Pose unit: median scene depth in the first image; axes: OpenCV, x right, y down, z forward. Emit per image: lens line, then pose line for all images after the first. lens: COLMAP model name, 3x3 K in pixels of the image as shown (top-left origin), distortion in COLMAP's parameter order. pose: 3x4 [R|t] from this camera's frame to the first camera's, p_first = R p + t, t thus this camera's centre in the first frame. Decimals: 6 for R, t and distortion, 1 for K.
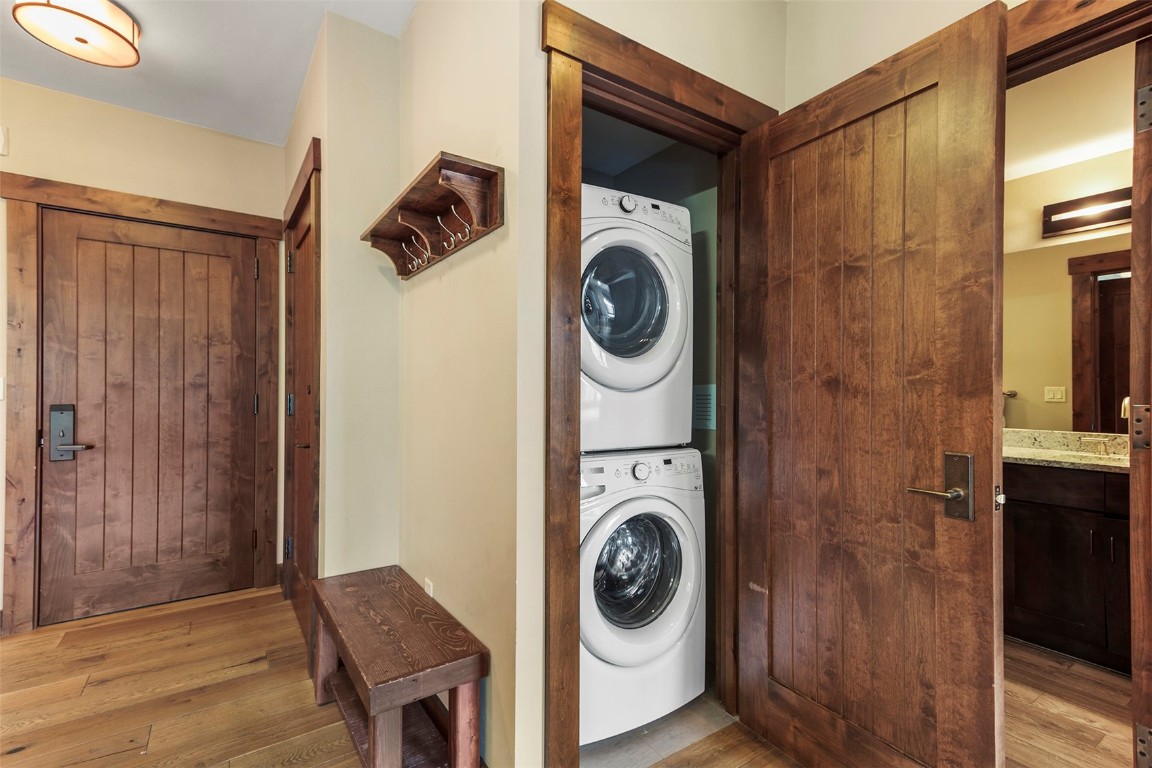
lens RADIAL K [[544.7, 0, 574.4], [0, 544.7, 387.1], [0, 0, 1]] dist [0.027959, 0.000219]
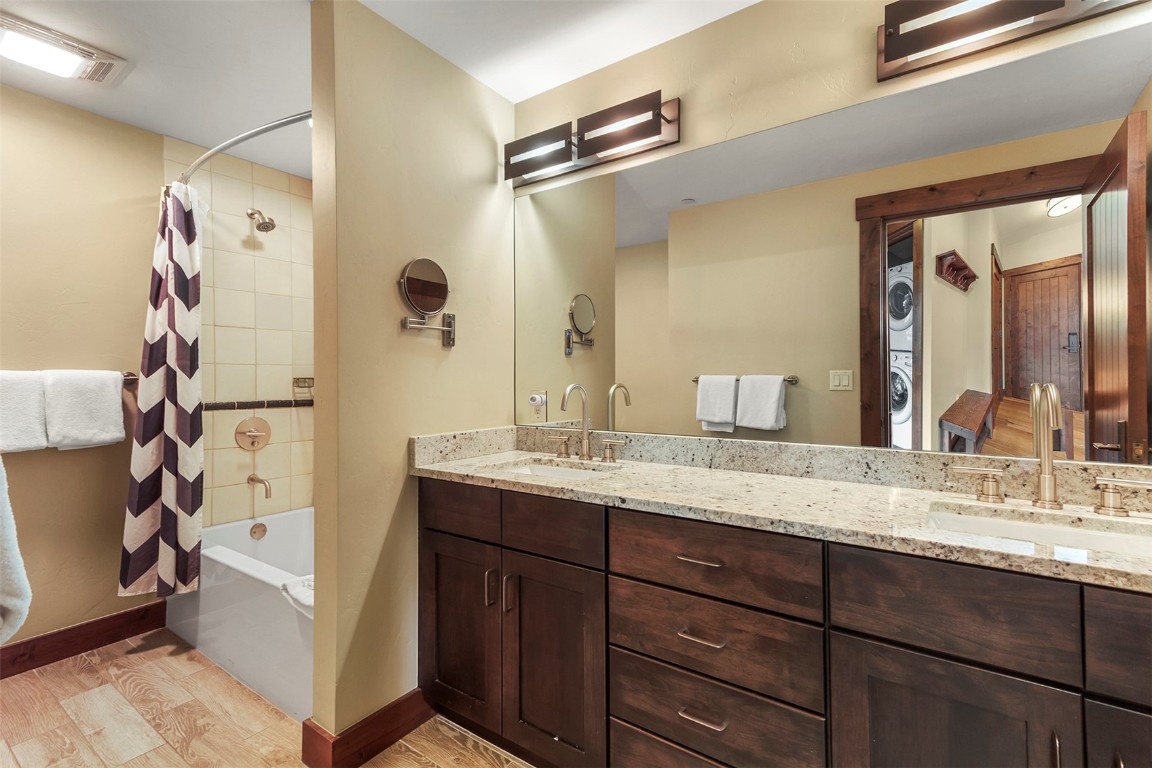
lens RADIAL K [[544.7, 0, 574.4], [0, 544.7, 387.1], [0, 0, 1]] dist [0.027959, 0.000219]
pose [[0.943063, -0.016374, 0.332212, 0.293164], [0.010599, 0.999760, 0.019187, 0.004887], [-0.332446, -0.014573, 0.943010, 0.446080]]
